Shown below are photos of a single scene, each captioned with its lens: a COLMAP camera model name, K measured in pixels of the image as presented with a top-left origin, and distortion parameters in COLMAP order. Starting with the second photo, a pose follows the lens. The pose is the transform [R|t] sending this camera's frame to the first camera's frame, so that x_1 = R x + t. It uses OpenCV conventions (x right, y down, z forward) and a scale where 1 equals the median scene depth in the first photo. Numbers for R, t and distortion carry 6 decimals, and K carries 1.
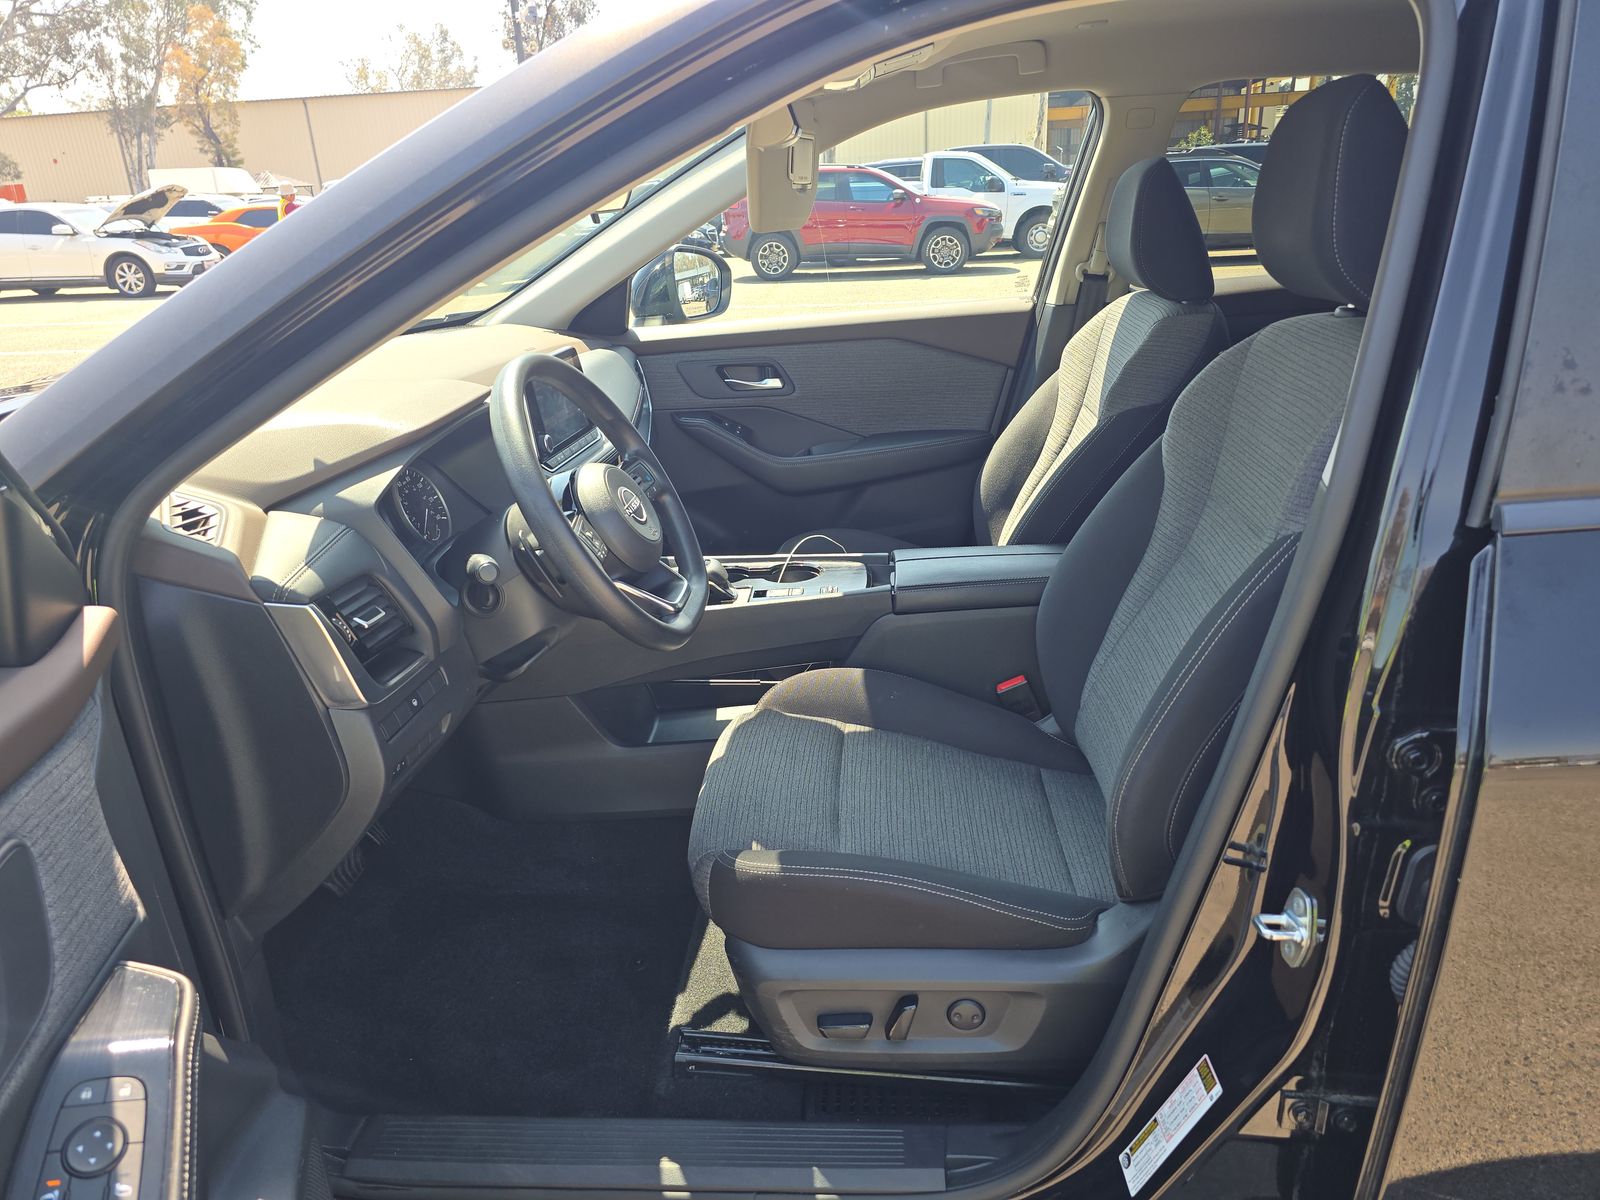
lens RADIAL K [[1070.3, 0, 800.0], [0, 1070.3, 600.0], [0, 0, 1]] dist [0.048903, -0.052053]
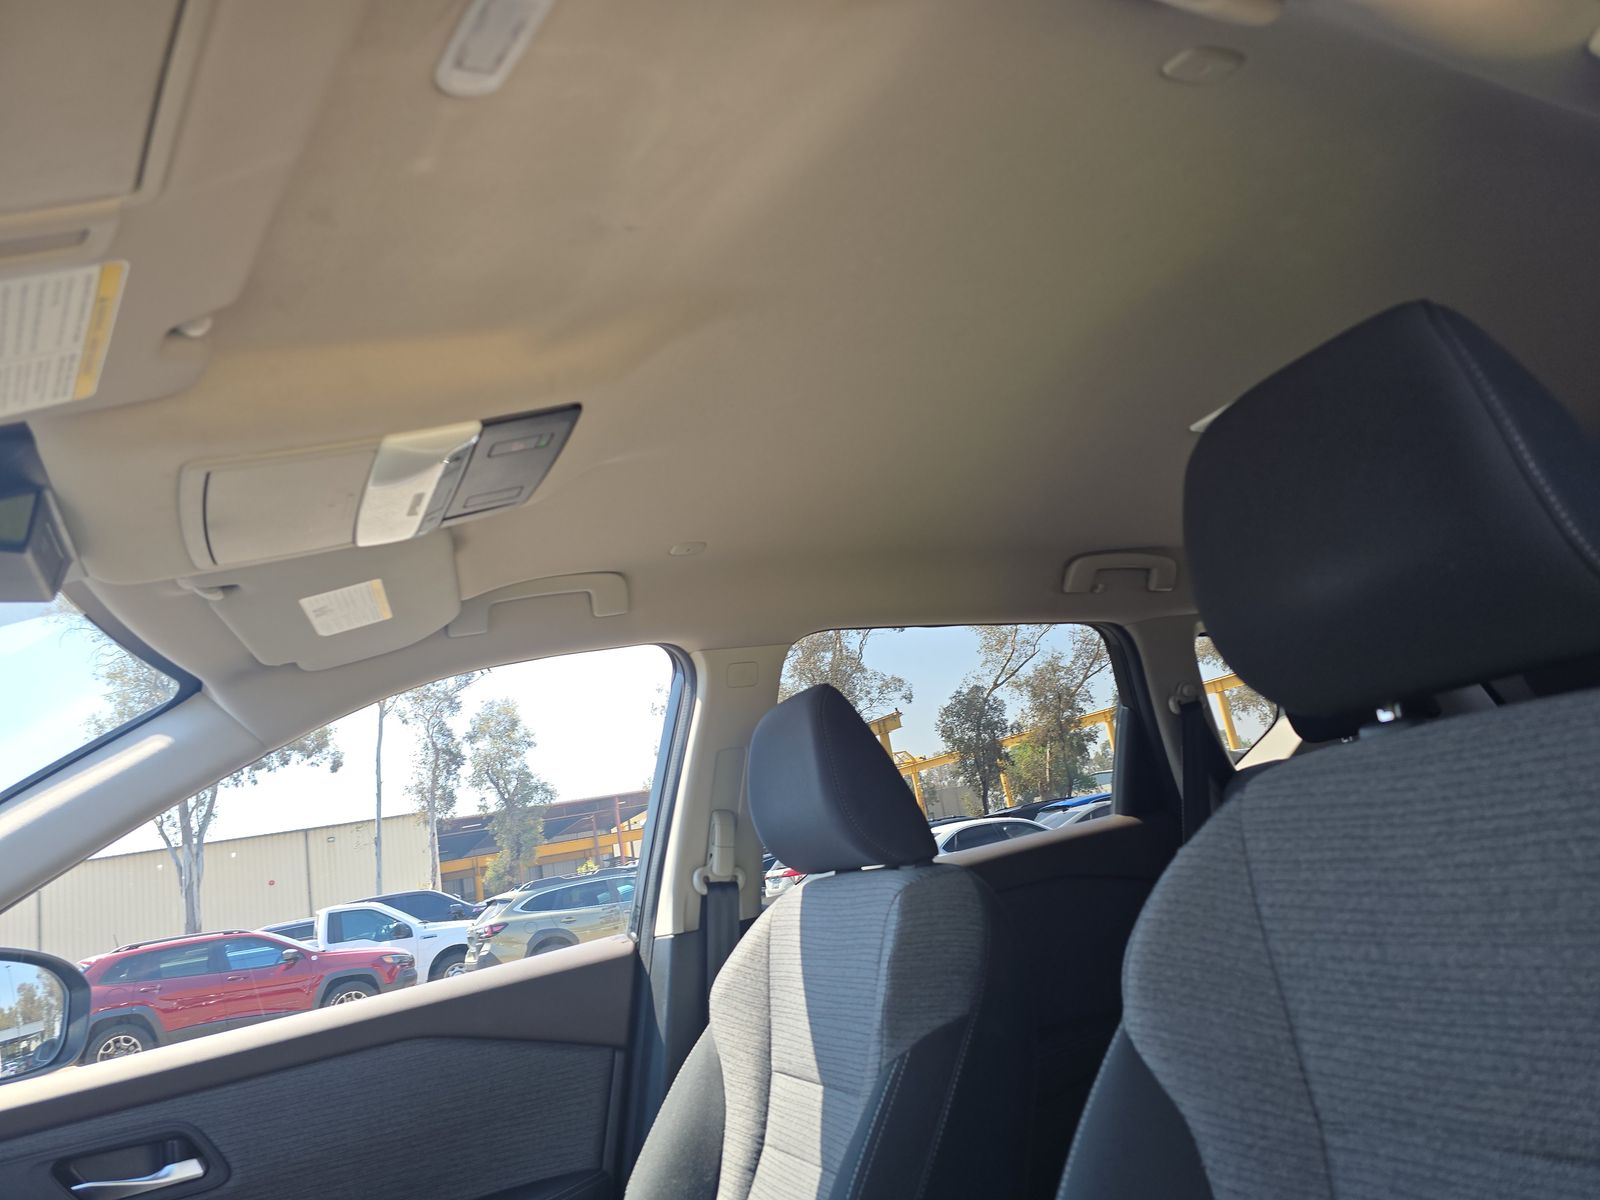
lens RADIAL K [[1070.3, 0, 800.0], [0, 1070.3, 600.0], [0, 0, 1]] dist [0.048903, -0.052053]
pose [[0.859971, 0.013417, 0.510166, -0.037398], [0.303450, 0.790300, -0.532301, -0.055772], [-0.410326, 0.612574, 0.675564, 0.369239]]
